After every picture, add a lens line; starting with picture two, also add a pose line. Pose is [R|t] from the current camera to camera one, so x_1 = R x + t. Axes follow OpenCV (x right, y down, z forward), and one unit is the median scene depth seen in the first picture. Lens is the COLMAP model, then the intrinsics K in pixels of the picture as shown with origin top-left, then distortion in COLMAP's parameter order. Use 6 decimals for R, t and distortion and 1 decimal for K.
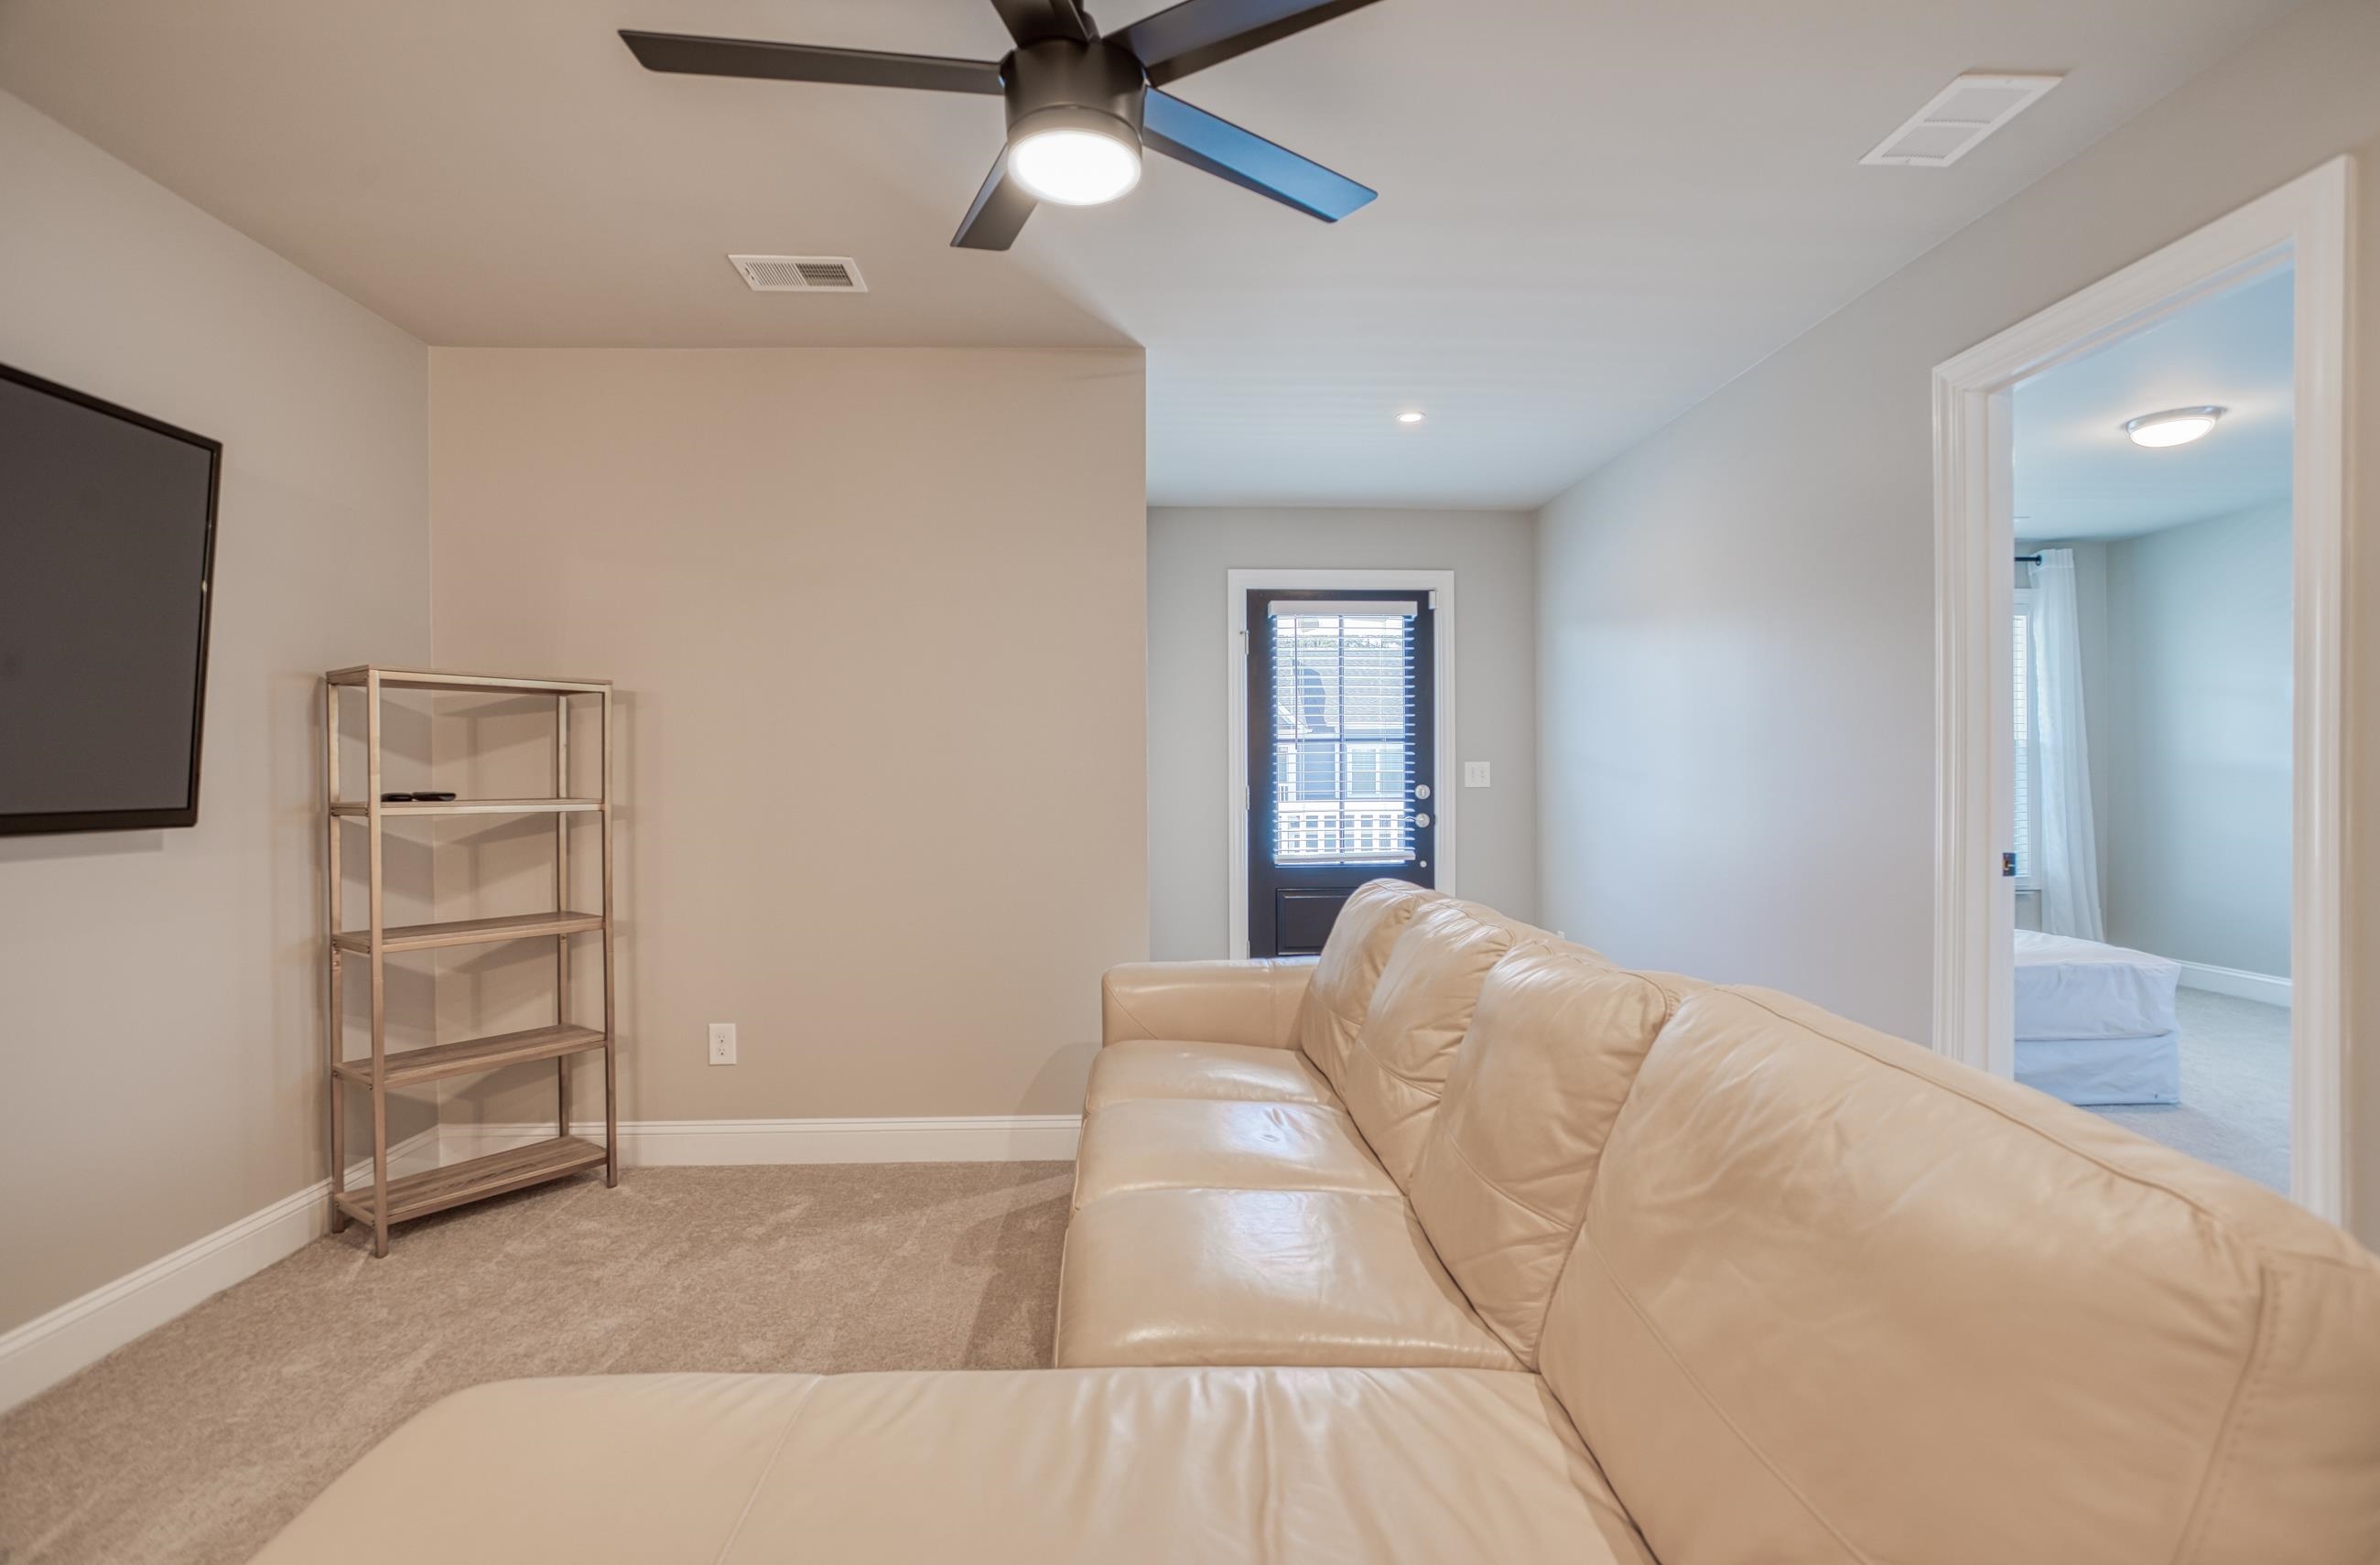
lens RADIAL K [[1148.9, 0, 1190.0], [0, 1148.9, 782.5], [0, 0, 1]] dist [-0.034801, 0.015453]
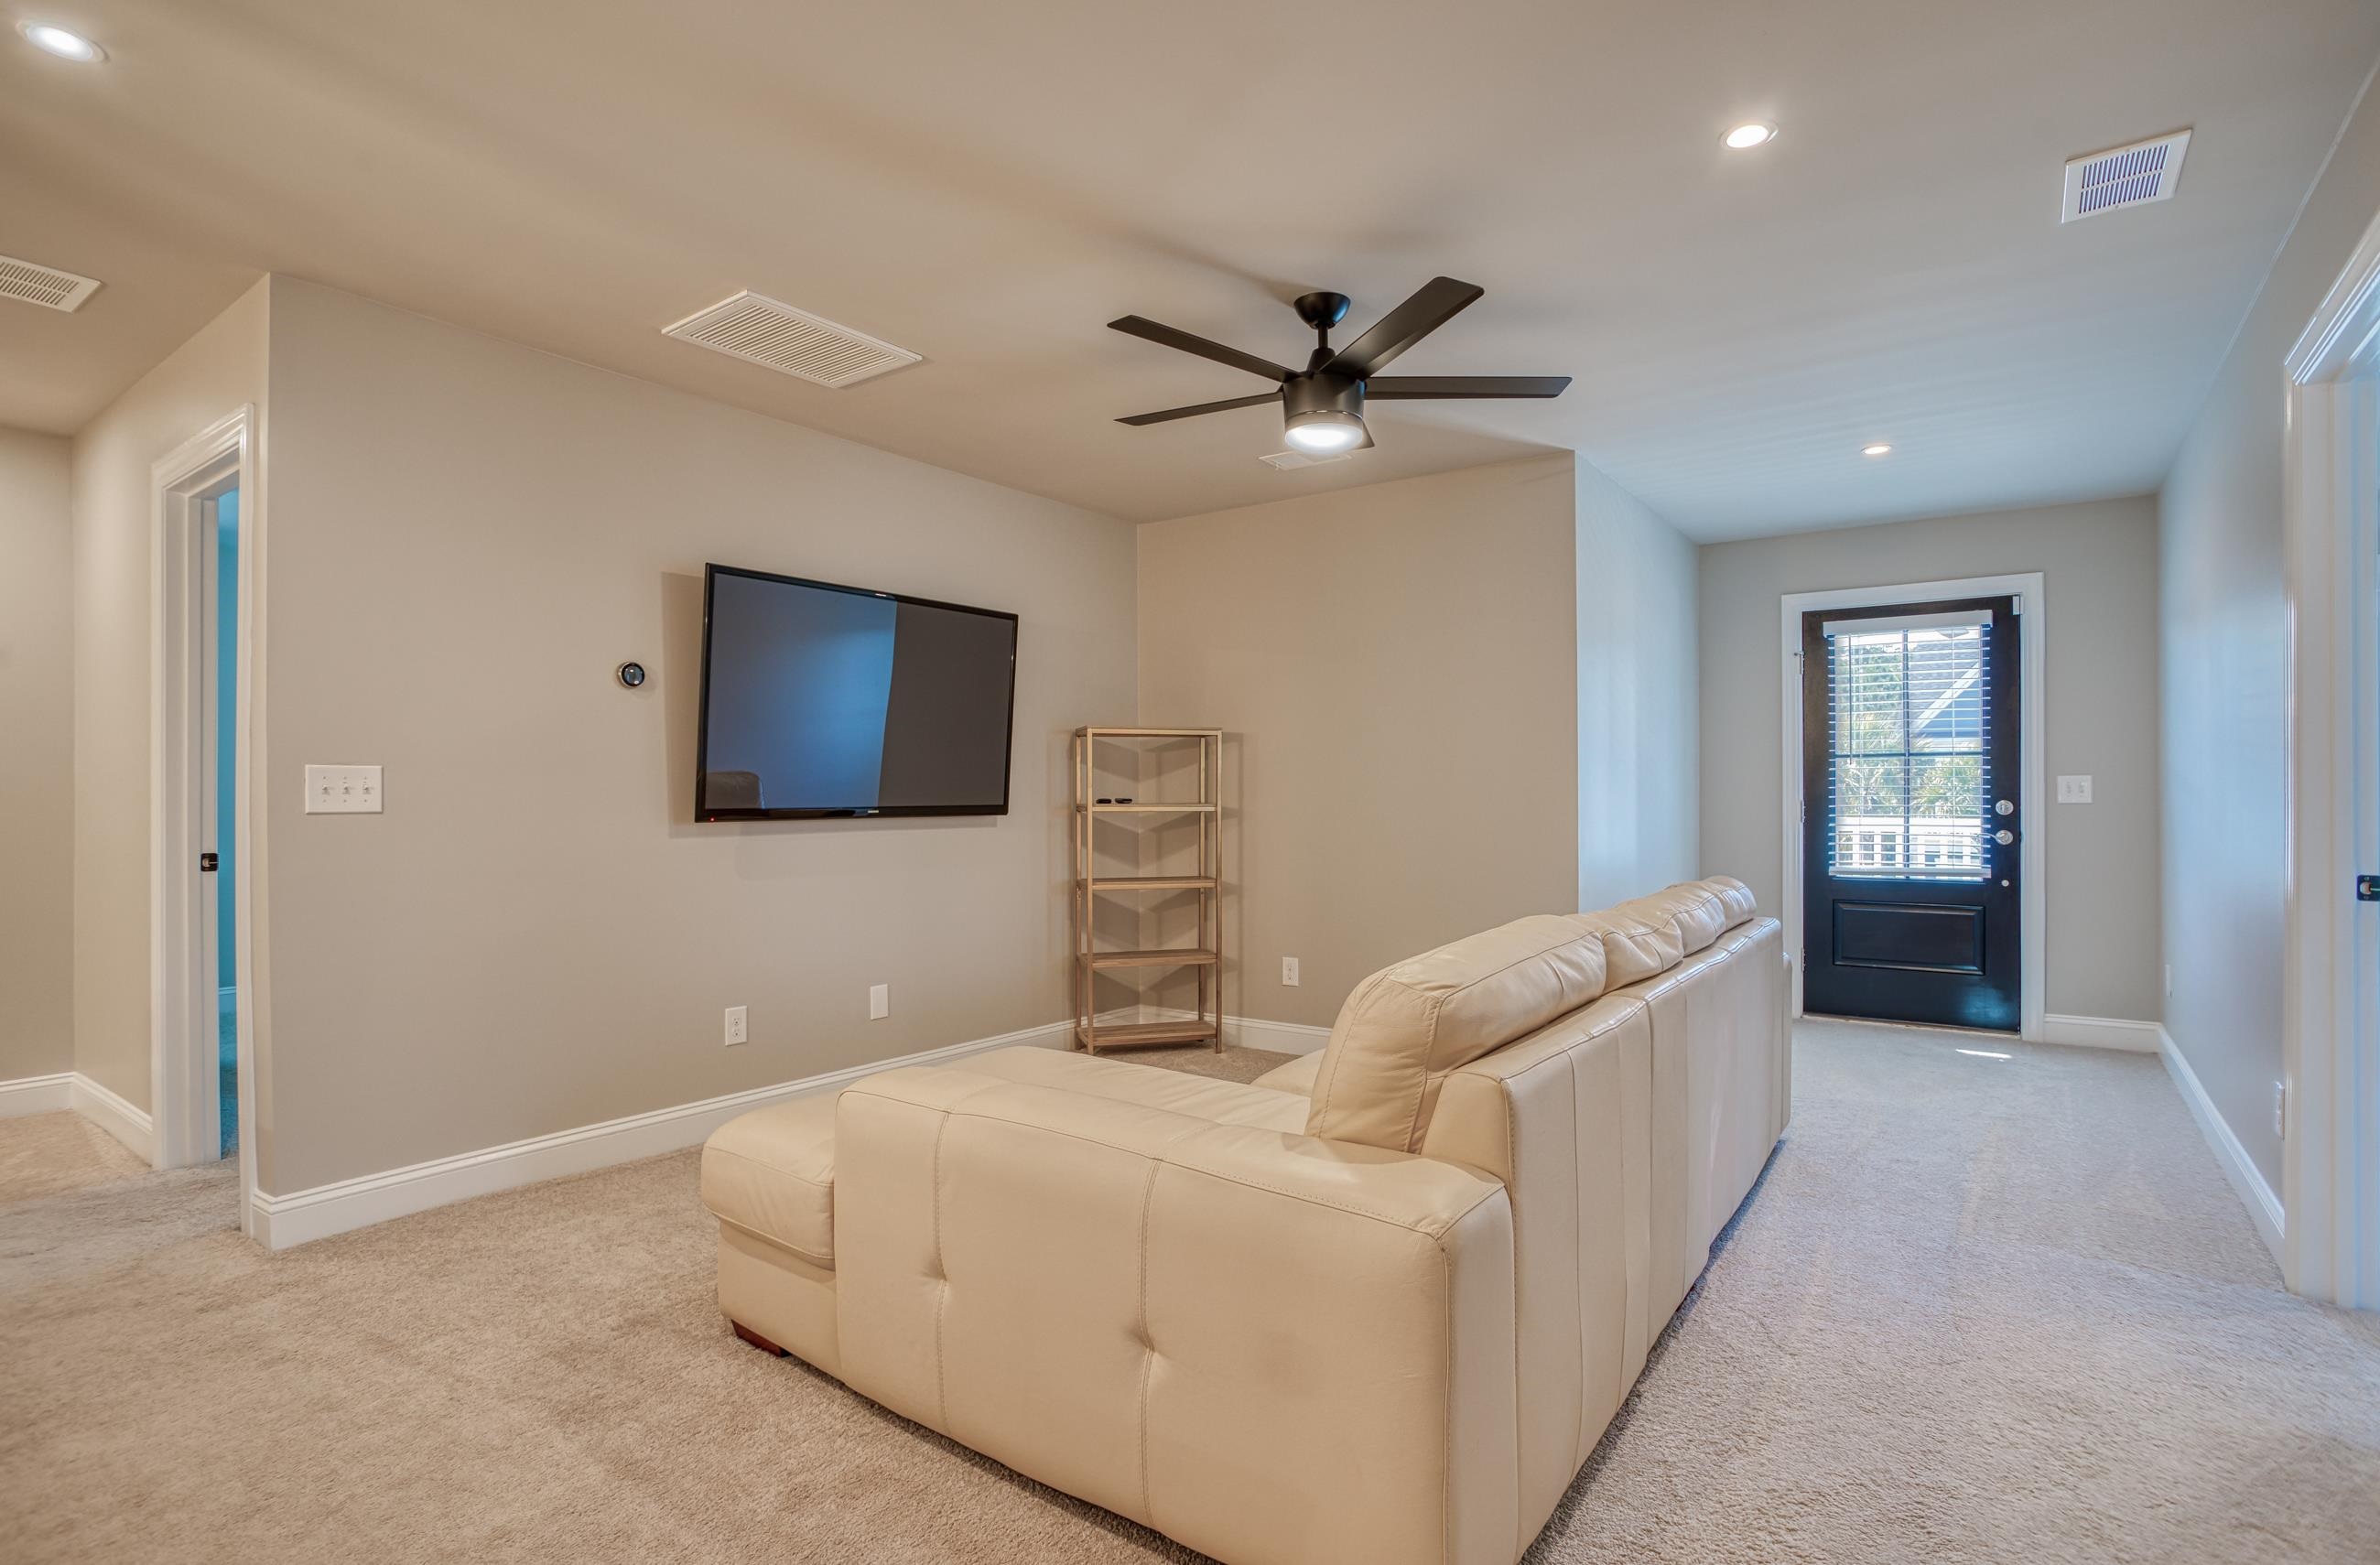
lens RADIAL K [[1135.3, 0, 1190.0], [0, 1135.3, 782.5], [0, 0, 1]] dist [-0.109490, 0.083791]
pose [[0.783798, -0.002025, -0.621013, 0.400214], [-0.005885, 0.999926, -0.010687, 0.002063], [0.620988, 0.012031, 0.783727, -0.227555]]
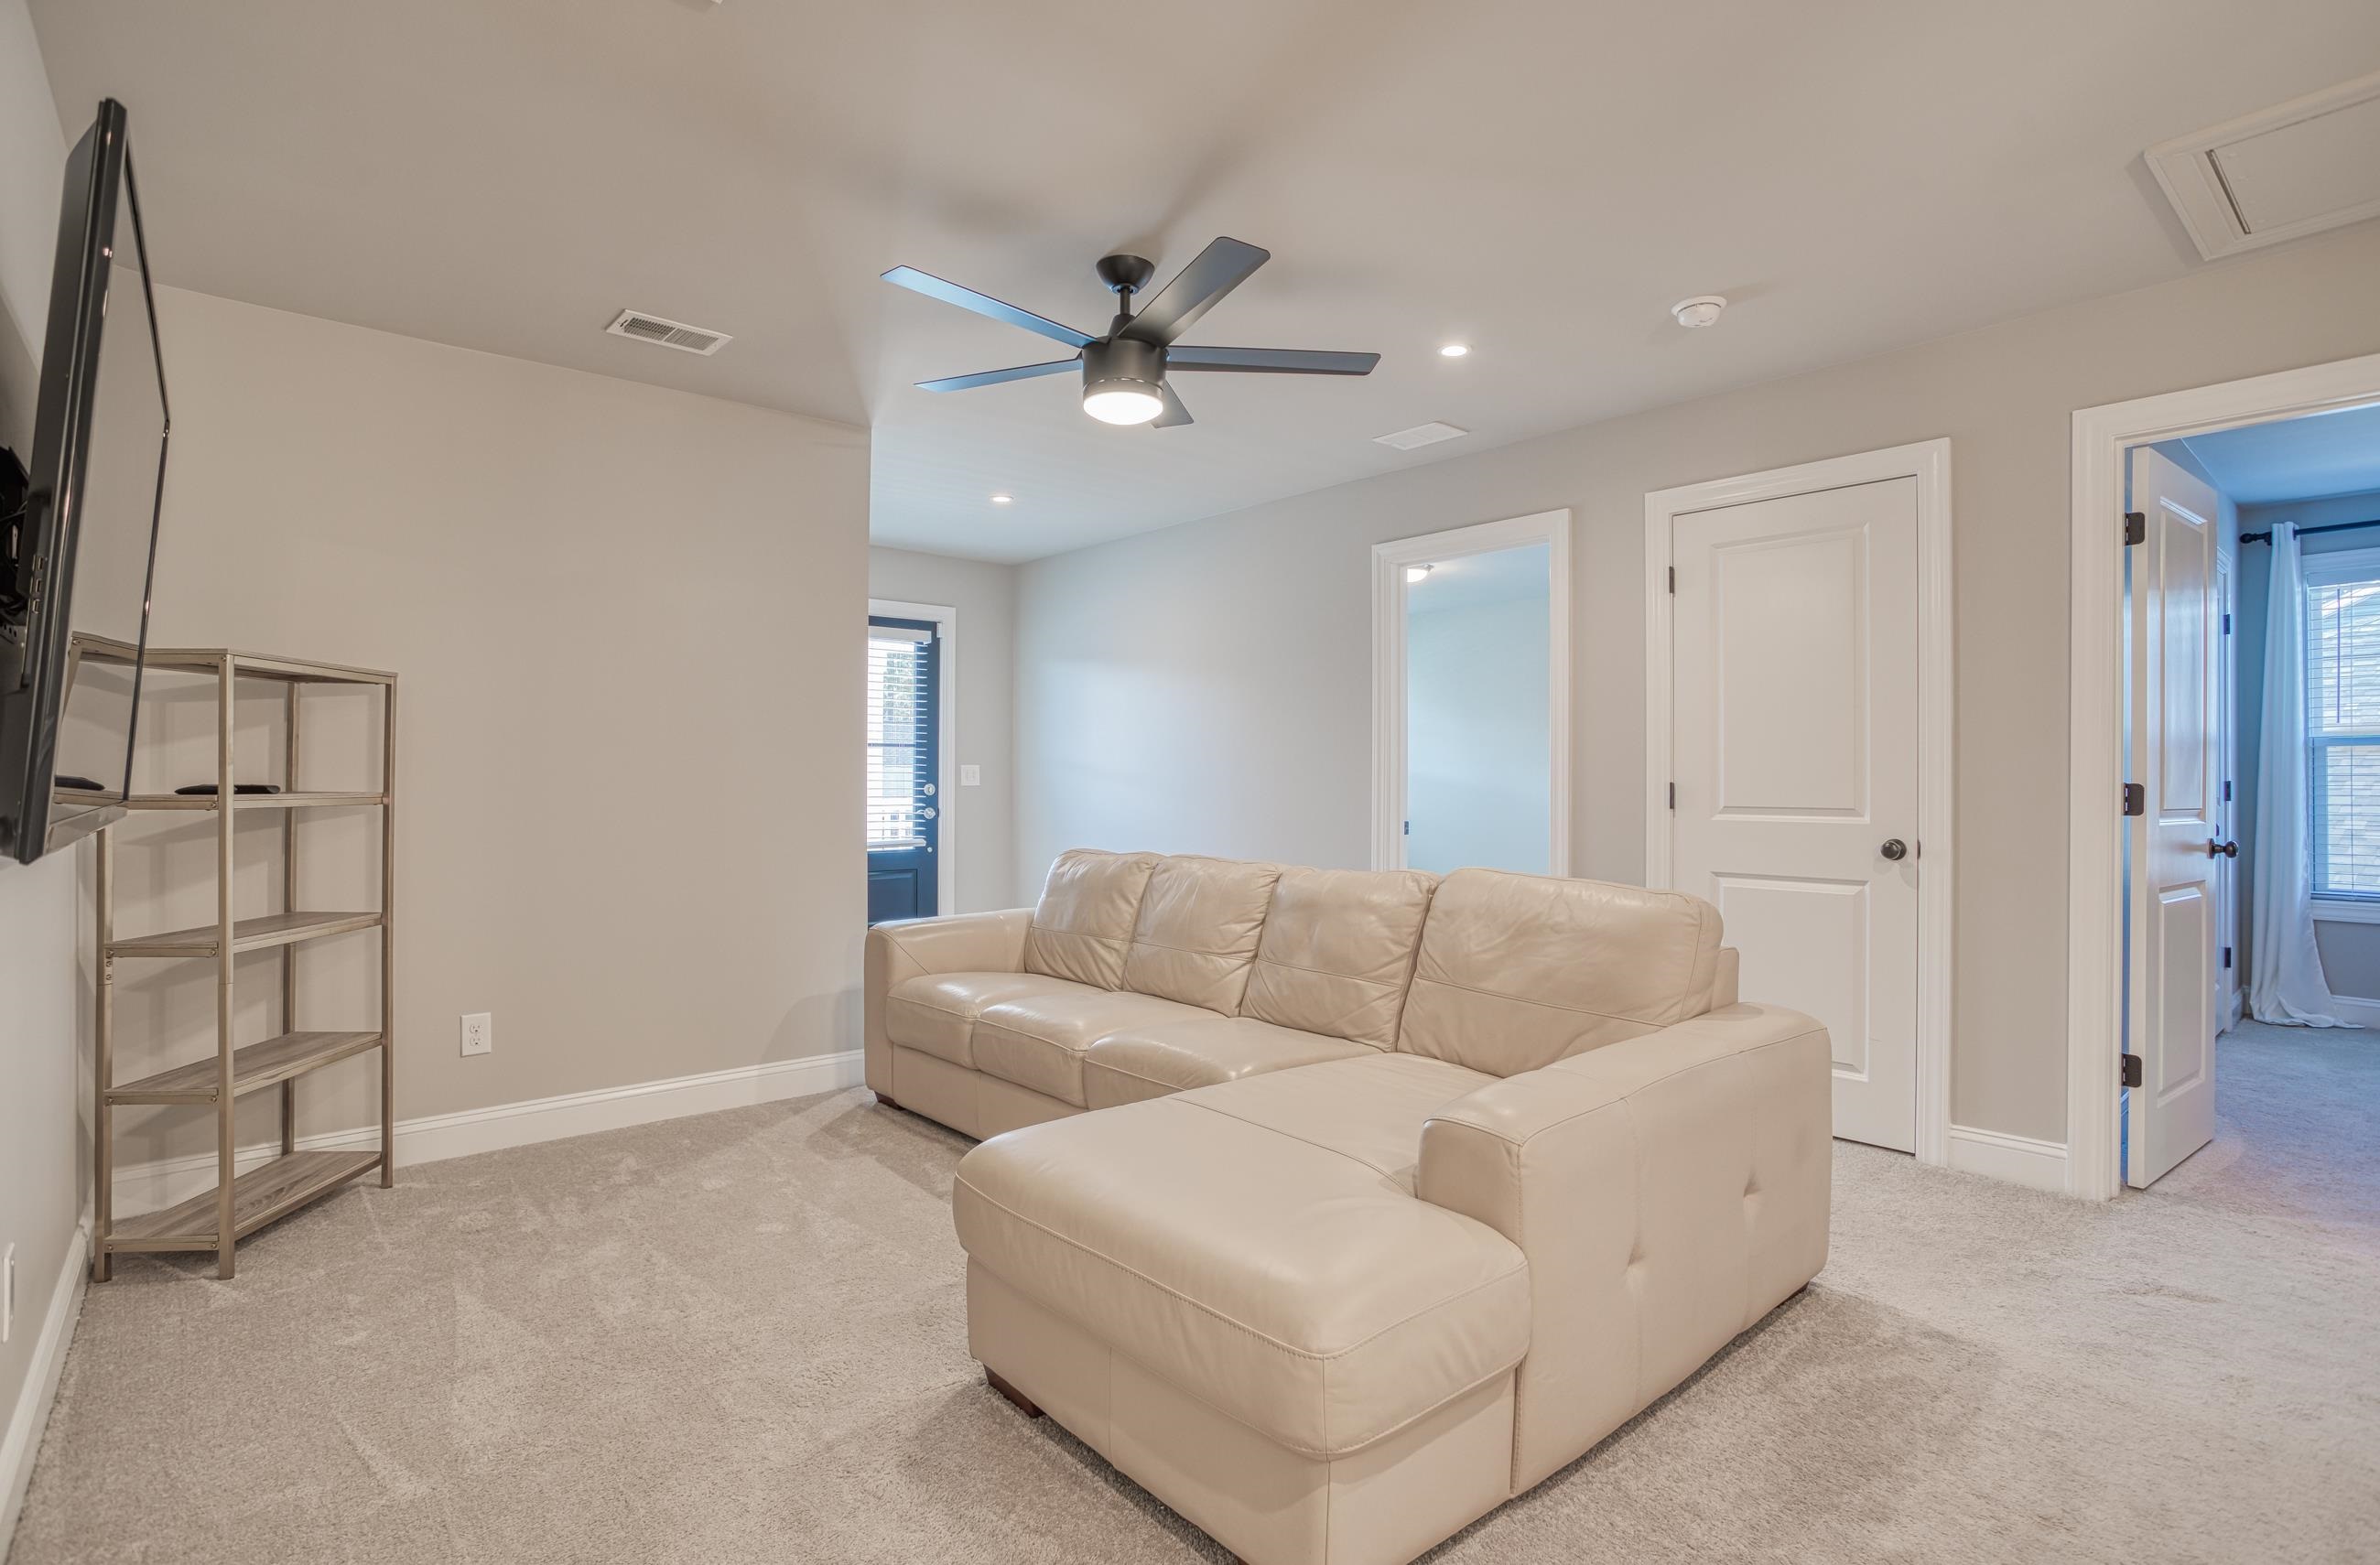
lens RADIAL K [[1148.9, 0, 1190.0], [0, 1148.9, 782.5], [0, 0, 1]] dist [-0.034801, 0.015453]
pose [[0.787472, 0.005217, 0.616328, -0.542243], [-0.004439, 0.999986, -0.002793, 0.005171], [-0.616334, -0.000536, 0.787484, -0.189623]]
